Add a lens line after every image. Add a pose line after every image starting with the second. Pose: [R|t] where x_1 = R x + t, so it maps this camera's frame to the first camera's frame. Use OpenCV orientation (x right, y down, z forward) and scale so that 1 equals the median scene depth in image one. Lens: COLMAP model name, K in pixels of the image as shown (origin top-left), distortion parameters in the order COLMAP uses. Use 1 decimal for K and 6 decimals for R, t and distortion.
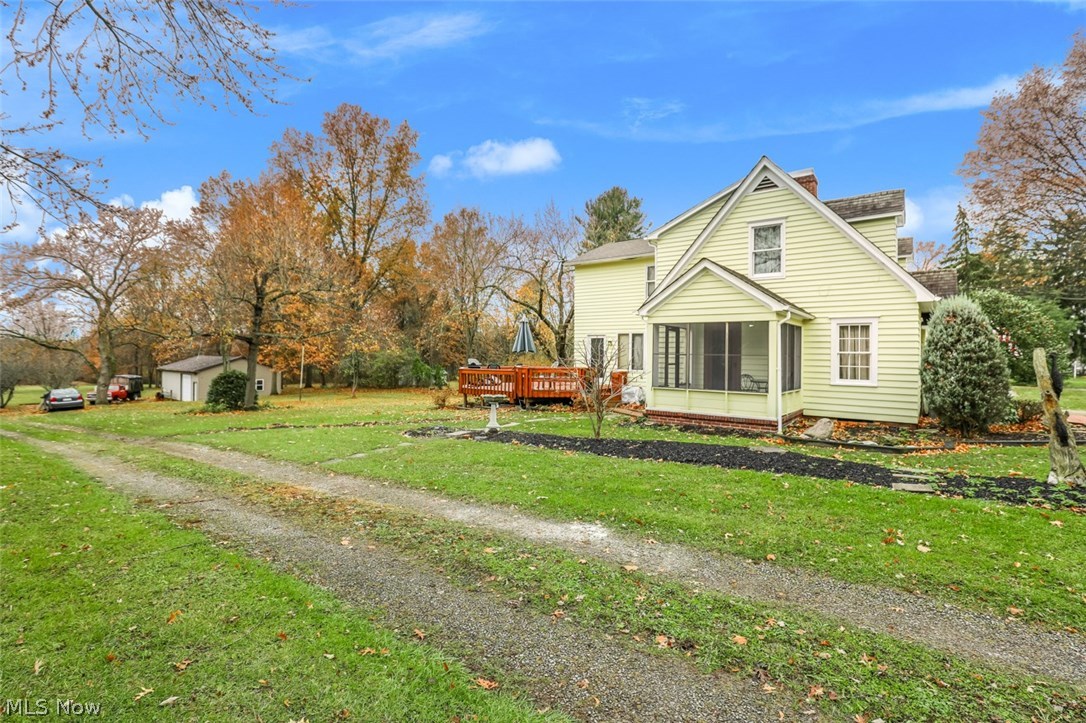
lens RADIAL K [[524.0, 0, 544.2], [0, 524.0, 354.1], [0, 0, 1]] dist [-0.004048, -0.000422]
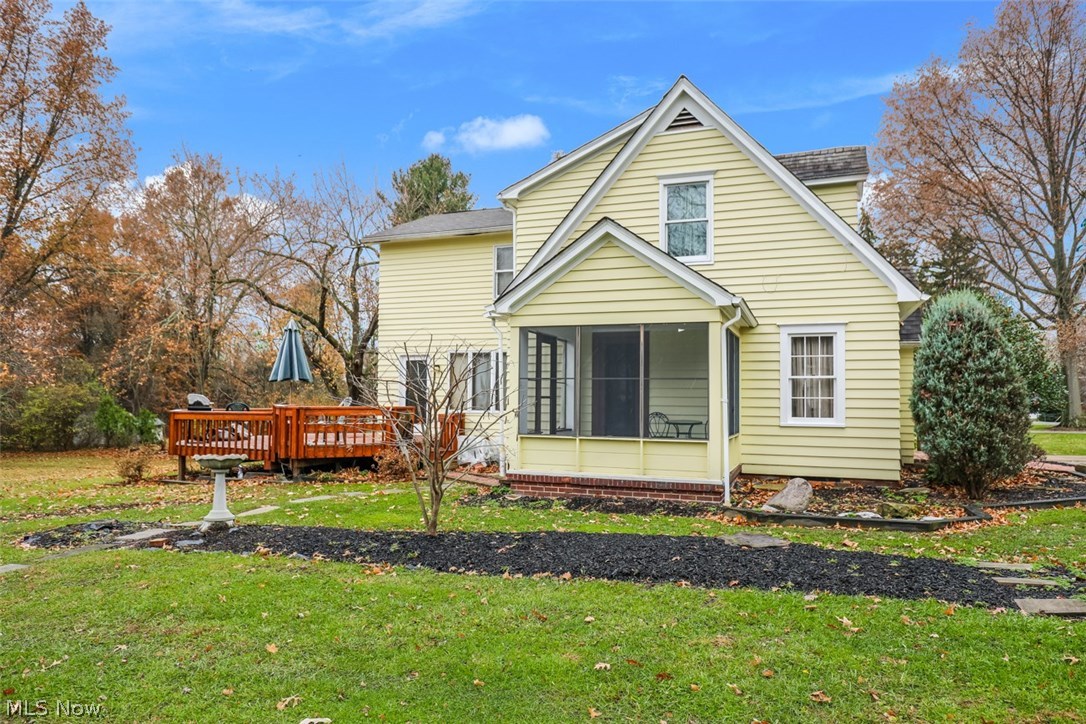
lens RADIAL K [[718.4, 0, 555.0], [0, 718.4, 381.4], [0, 0, 1]] dist [-0.021889, 0.012538]
pose [[0.953700, 0.002945, 0.300746, 0.002665], [0.003361, 0.999785, -0.020446, 0.018023], [-0.300742, 0.020510, 0.953485, 0.202269]]
